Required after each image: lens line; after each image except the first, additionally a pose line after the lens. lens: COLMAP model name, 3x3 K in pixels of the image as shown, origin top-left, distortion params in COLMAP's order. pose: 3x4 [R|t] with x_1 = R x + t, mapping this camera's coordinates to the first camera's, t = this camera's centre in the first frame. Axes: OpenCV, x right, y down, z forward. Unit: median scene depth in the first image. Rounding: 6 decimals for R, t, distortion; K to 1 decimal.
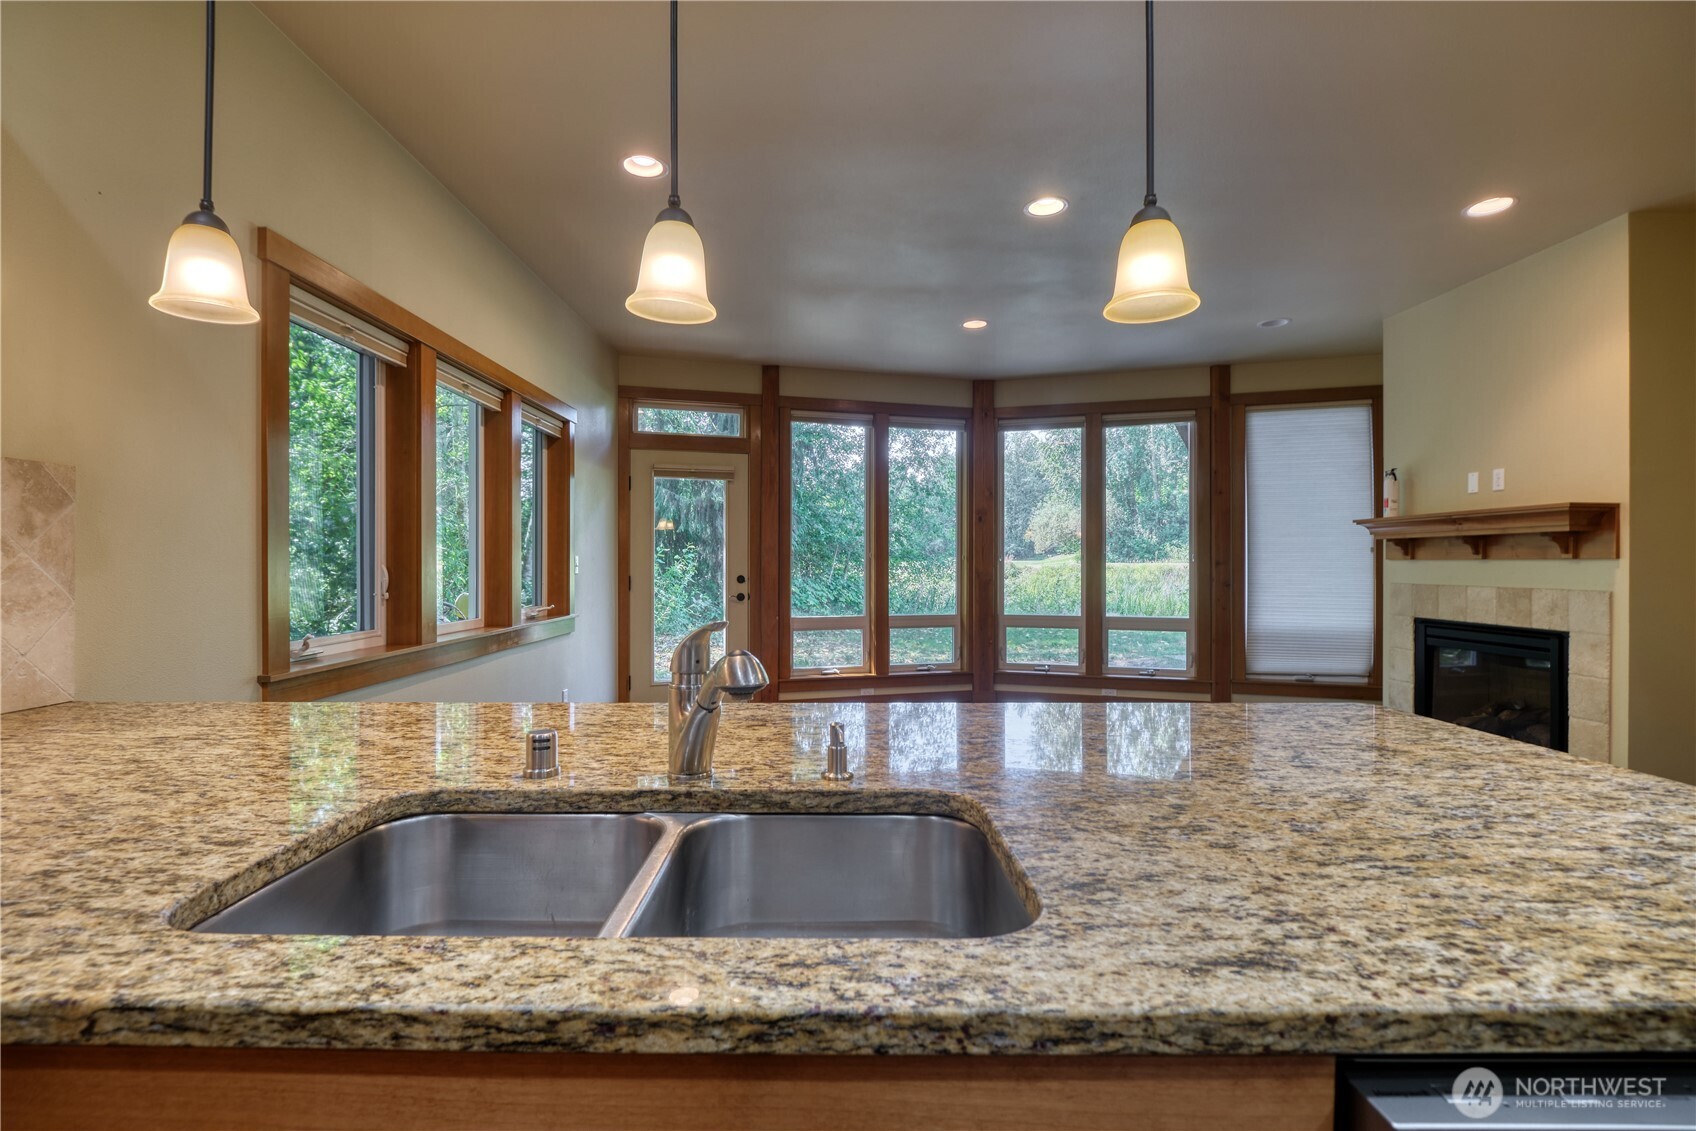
lens RADIAL K [[780.3, 0, 831.6], [0, 780.3, 561.2], [0, 0, 1]] dist [-0.006881, -0.004226]
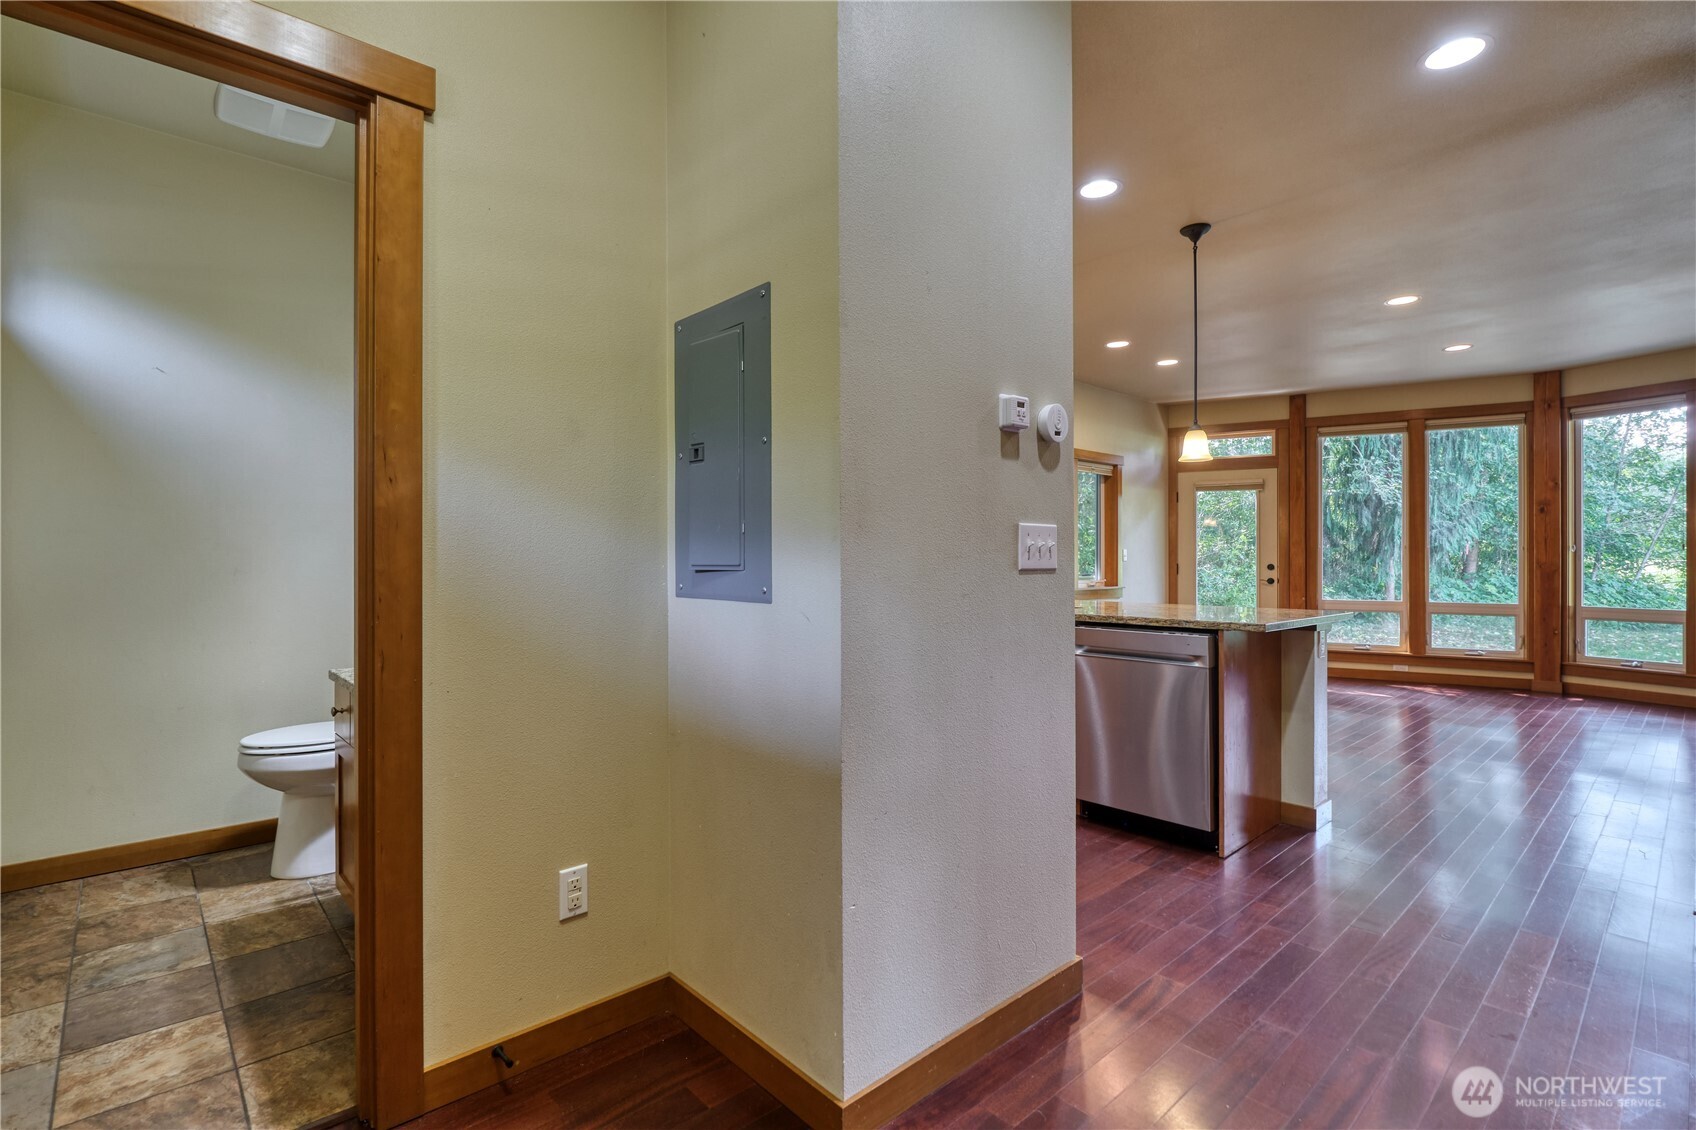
lens RADIAL K [[780.3, 0, 805.5], [0, 780.3, 555.7], [0, 0, 1]] dist [-0.006881, -0.004226]
pose [[0.653609, -0.002467, -0.756828, 0.355593], [0.000553, 0.999996, -0.002782, 0.008305], [0.756832, 0.001400, 0.653608, -0.413924]]
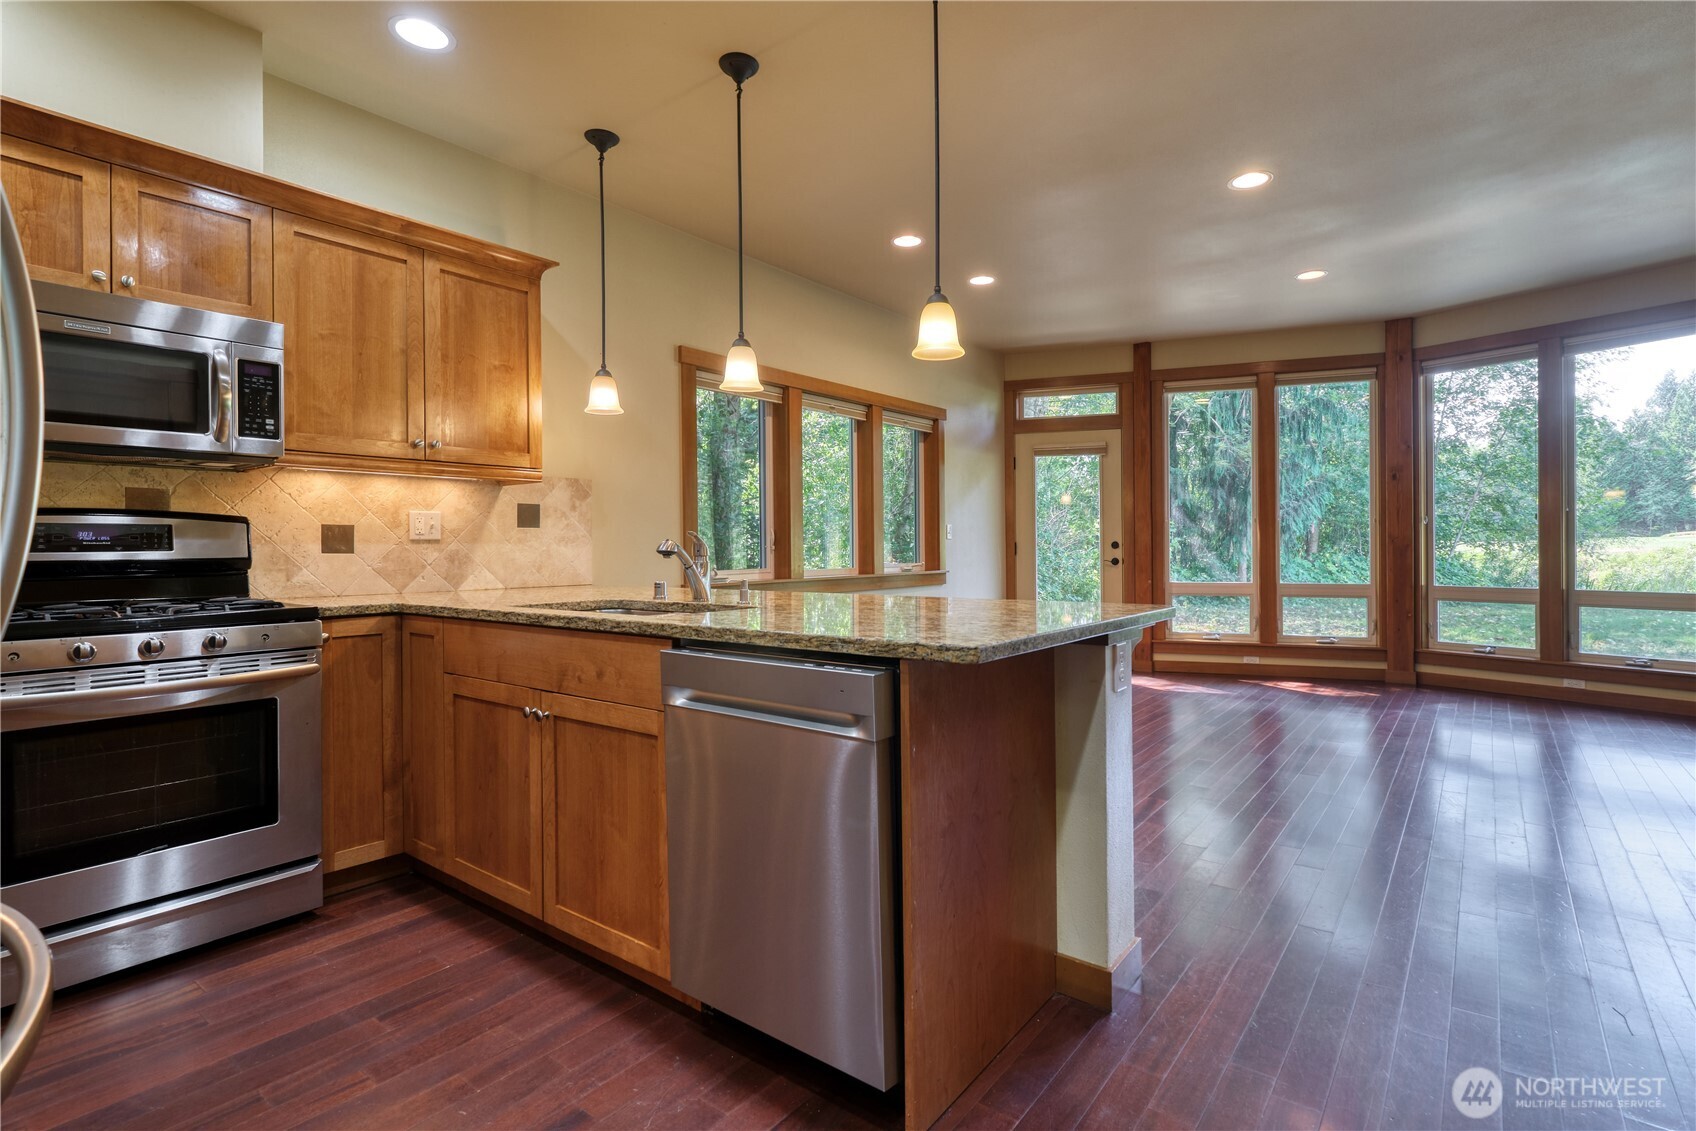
lens RADIAL K [[817.4, 0, 874.7], [0, 817.4, 540.8], [0, 0, 1]] dist [0.013378, -0.001607]
pose [[0.803781, -0.009061, -0.594856, 0.297535], [0.008602, 0.999956, -0.003608, 0.018973], [0.594863, -0.002217, 0.803824, -0.114875]]
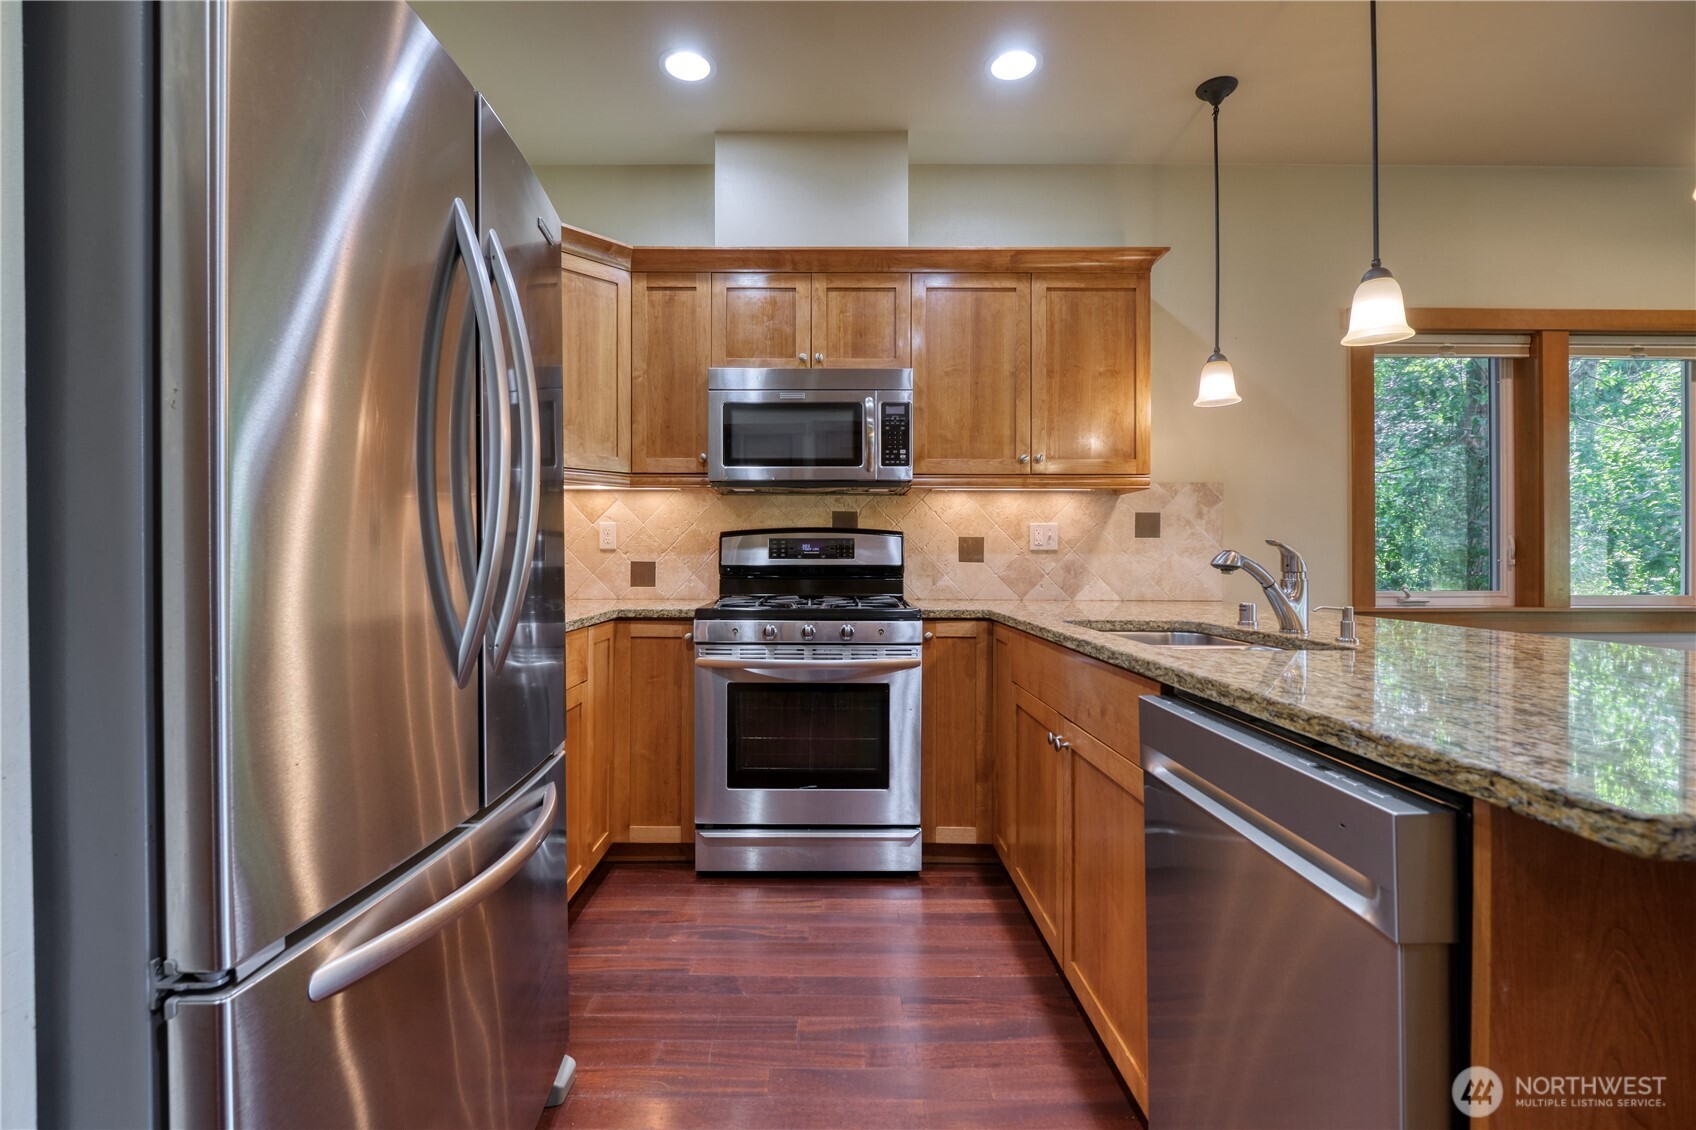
lens RADIAL K [[770.2, 0, 823.5], [0, 770.2, 558.0], [0, 0, 1]] dist [-0.006636, -0.002806]
pose [[0.011136, -0.000468, -0.999938, 0.269340], [0.001657, 0.999999, -0.000450, 0.019079], [0.999937, -0.001652, 0.011137, -0.013665]]
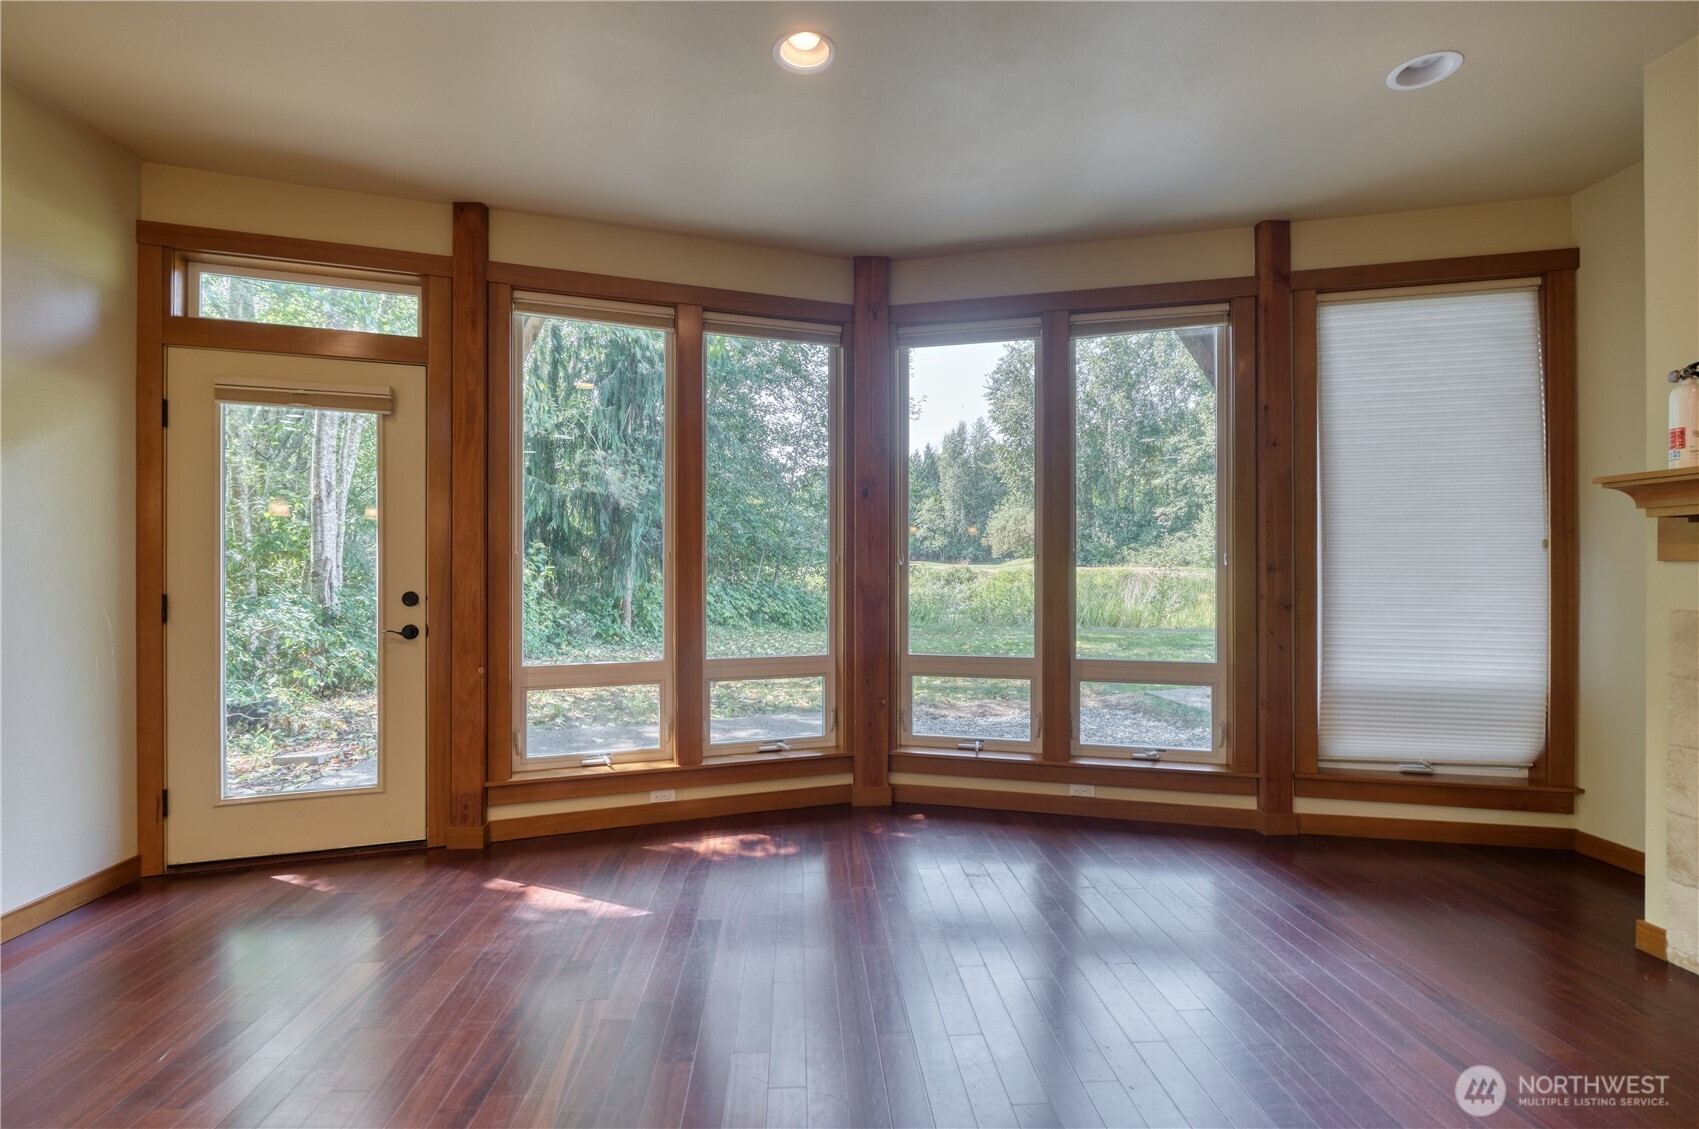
lens RADIAL K [[781.7, 0, 845.0], [0, 781.7, 567.2], [0, 0, 1]] dist [-0.006881, -0.004226]
pose [[0.997811, -0.001049, 0.066120, 0.149468], [0.000921, 0.999998, 0.001968, 0.000713], [-0.066122, -0.001903, 0.997810, 0.454324]]
